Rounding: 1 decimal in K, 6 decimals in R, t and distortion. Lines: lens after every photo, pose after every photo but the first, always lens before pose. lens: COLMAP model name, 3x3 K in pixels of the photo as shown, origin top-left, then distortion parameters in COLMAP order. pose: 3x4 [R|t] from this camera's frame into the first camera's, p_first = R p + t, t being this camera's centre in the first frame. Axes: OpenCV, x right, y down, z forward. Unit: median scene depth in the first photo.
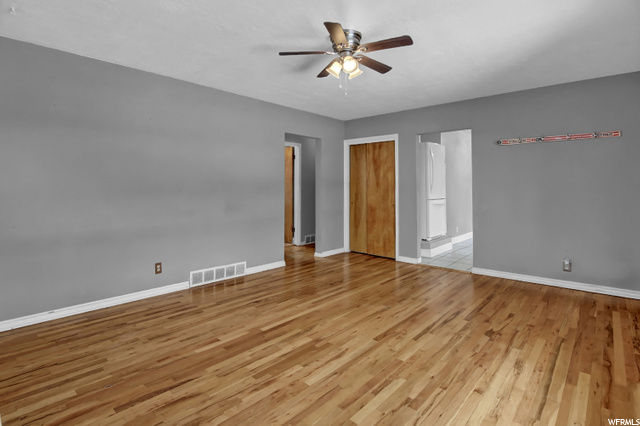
lens RADIAL K [[317.9, 0, 316.2], [0, 317.9, 206.8], [0, 0, 1]] dist [-0.011217, -0.001856]
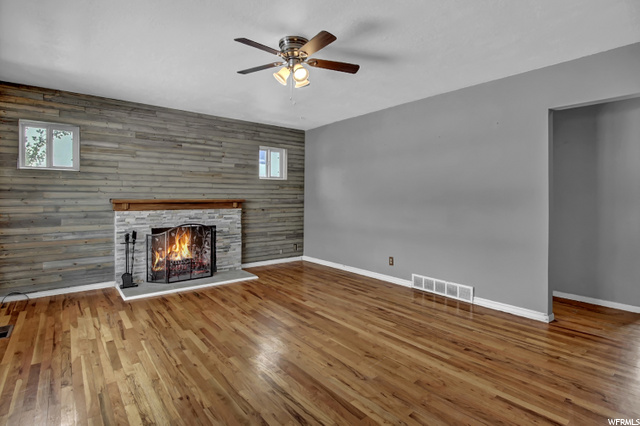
lens RADIAL K [[317.9, 0, 322.3], [0, 317.9, 199.2], [0, 0, 1]] dist [-0.011217, -0.001856]
pose [[-0.138214, -0.000203, -0.990402, 1.110152], [-0.062304, 0.998021, 0.008490, -0.065471], [0.988441, 0.062879, -0.137953, 1.227586]]
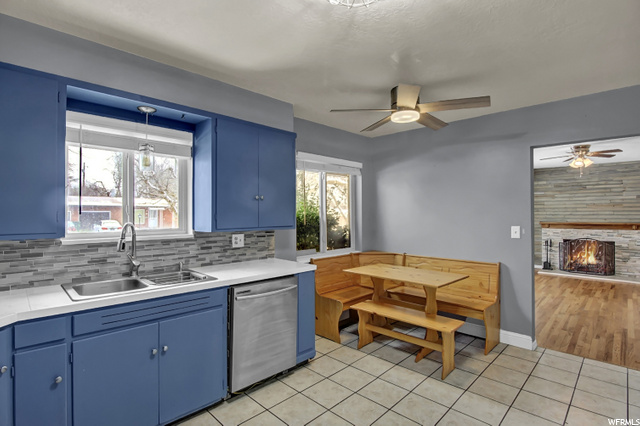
lens RADIAL K [[317.9, 0, 317.6], [0, 317.9, 210.7], [0, 0, 1]] dist [-0.011217, -0.001856]
pose [[-0.999337, 0.000454, 0.036416, 1.702847], [0.002336, 0.998662, 0.051657, -0.252734], [-0.036344, 0.051708, -0.998001, 3.052066]]
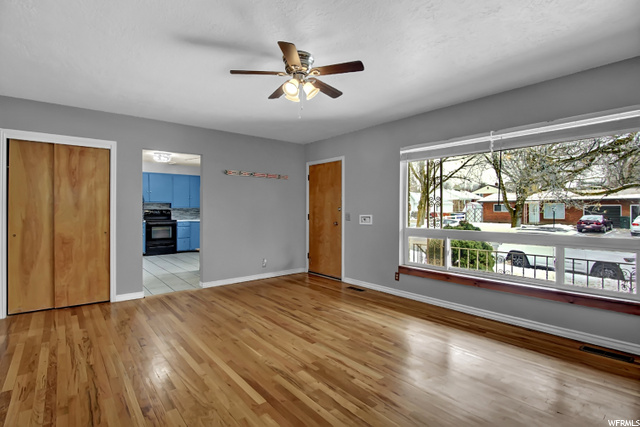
lens RADIAL K [[317.9, 0, 317.0], [0, 317.9, 209.8], [0, 0, 1]] dist [-0.011217, -0.001856]
pose [[0.146118, -0.000945, 0.989267, -0.923656], [0.057534, 0.998315, -0.007544, -0.048254], [-0.987593, 0.058018, 0.145926, 0.782146]]
